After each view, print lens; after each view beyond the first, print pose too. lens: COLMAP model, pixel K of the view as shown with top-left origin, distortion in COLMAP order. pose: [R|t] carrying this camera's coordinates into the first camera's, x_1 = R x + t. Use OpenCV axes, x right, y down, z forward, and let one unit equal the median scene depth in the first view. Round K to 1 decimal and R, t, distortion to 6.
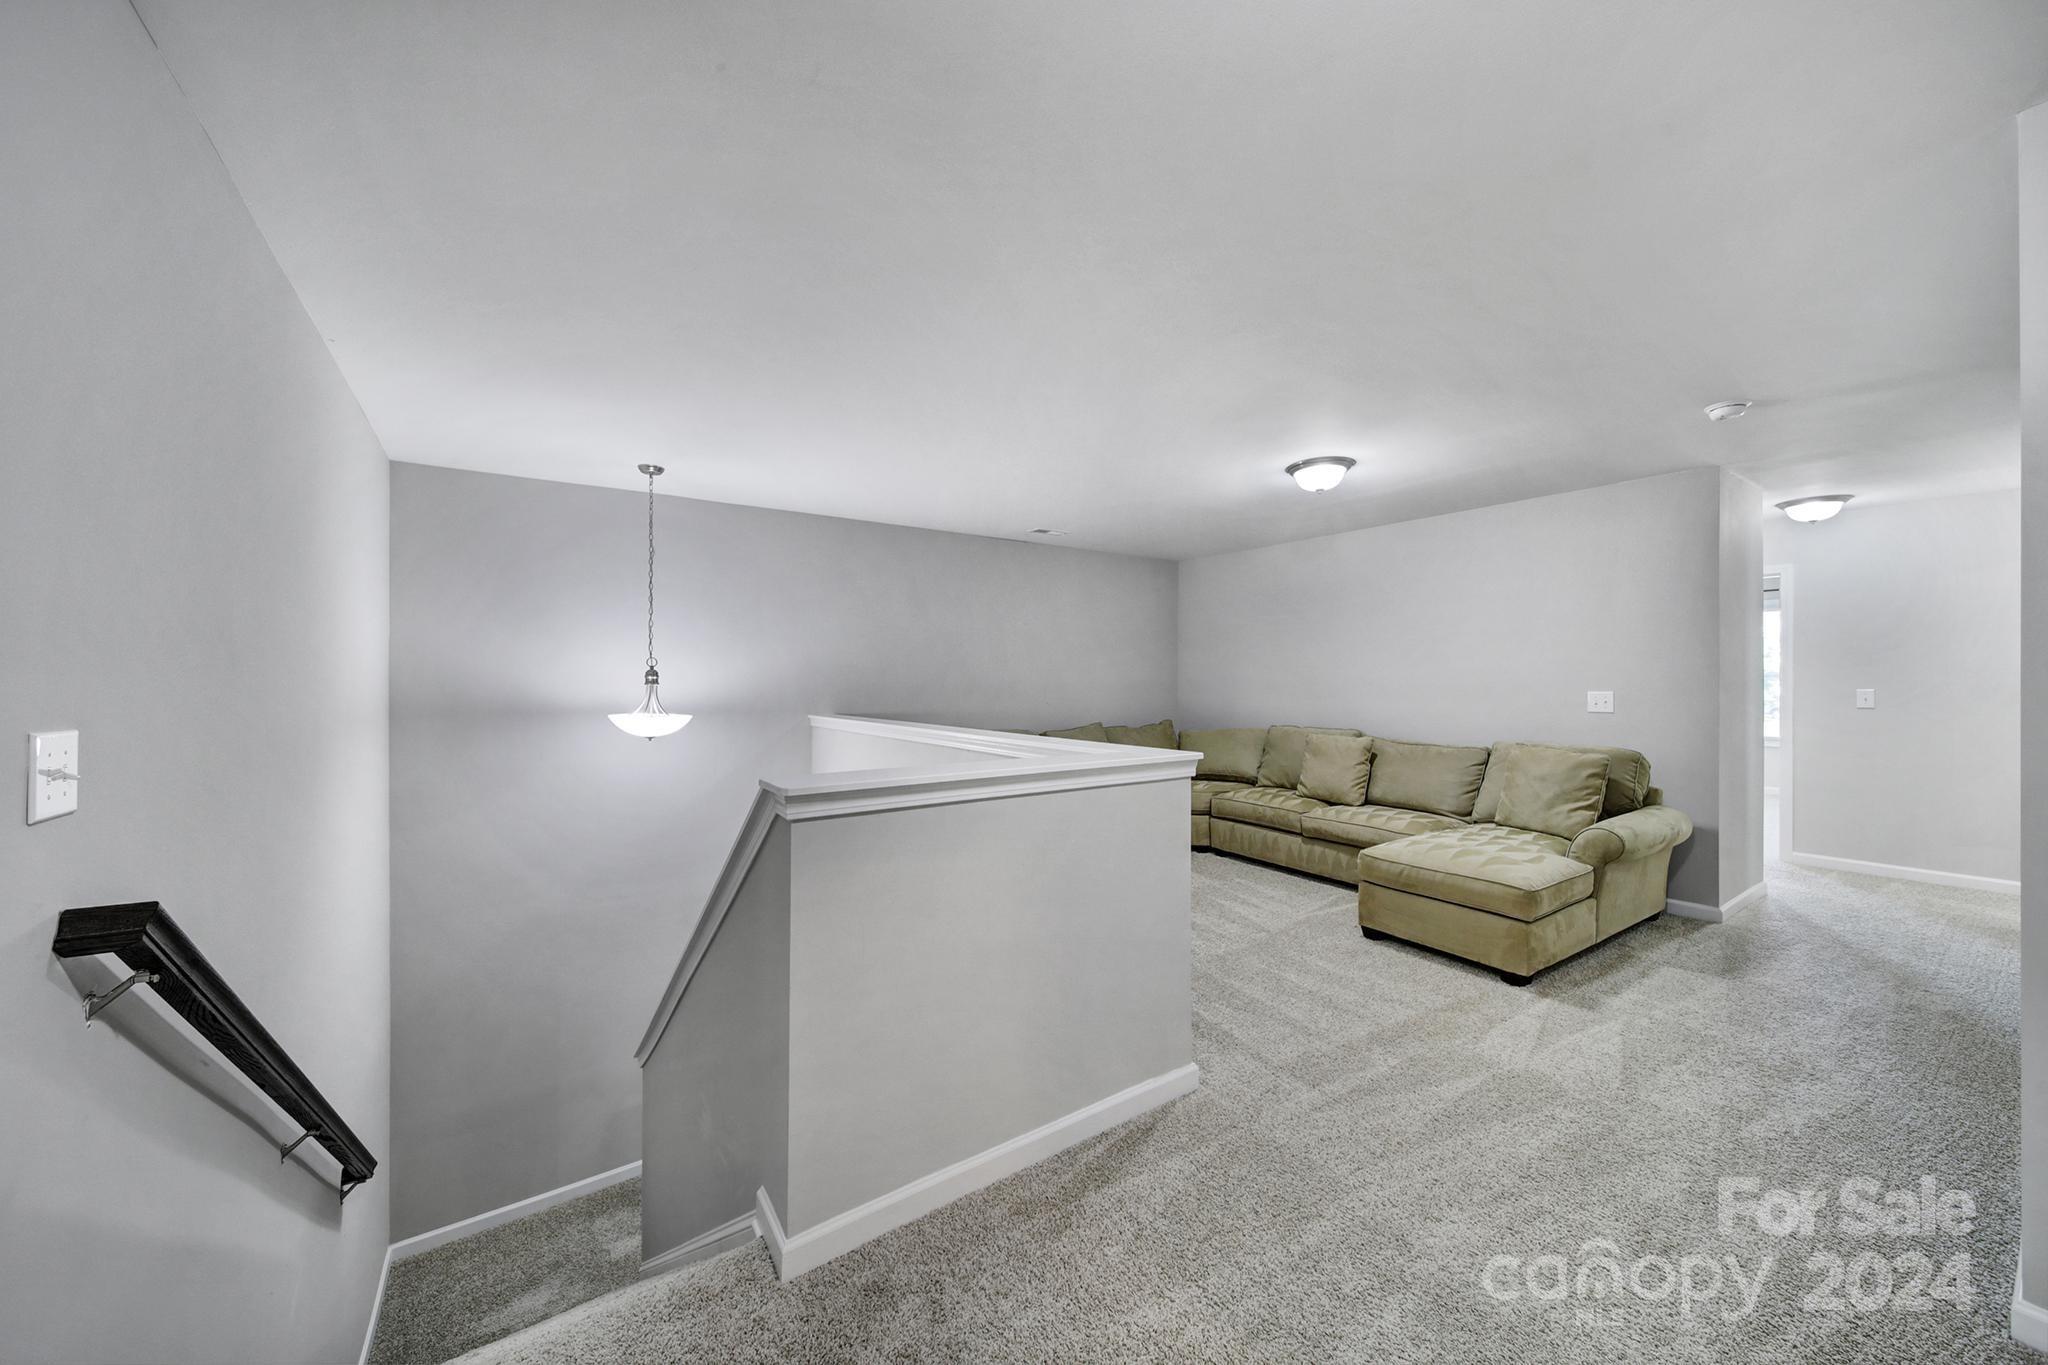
lens RADIAL K [[723.0, 0, 1018.4], [0, 723.0, 680.1], [0, 0, 1]] dist [0.000172, -0.000890]
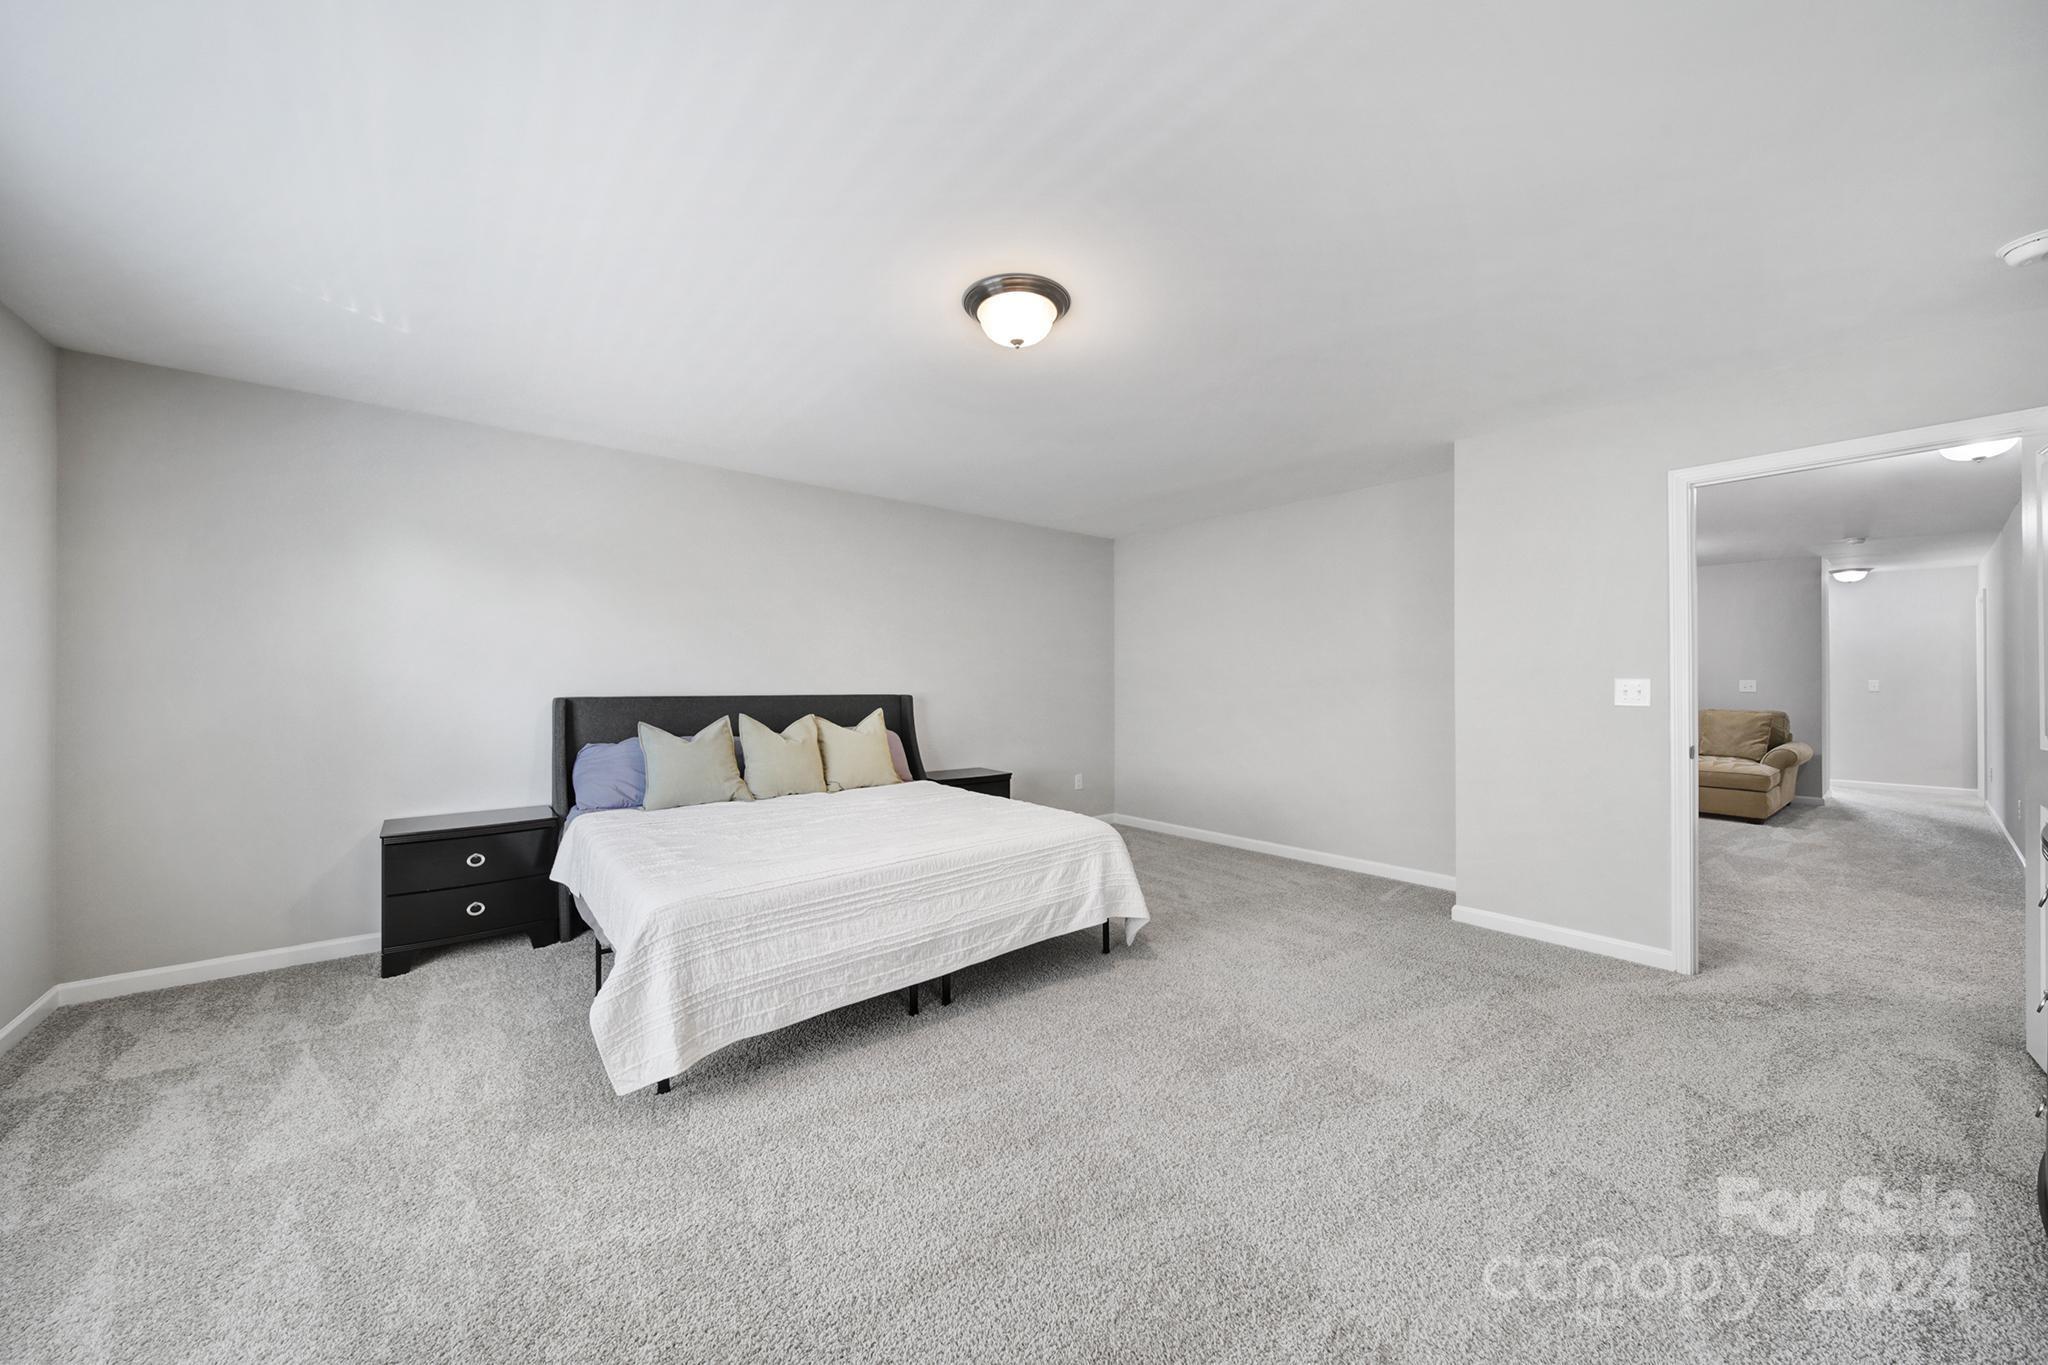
lens RADIAL K [[723.0, 0, 1025.8], [0, 723.0, 684.3], [0, 0, 1]] dist [0.000172, -0.000890]
pose [[0.996379, 0.000606, 0.085020, -1.060324], [0.000144, 0.999961, -0.008826, 0.039662], [-0.085022, 0.008806, 0.996340, -0.576017]]
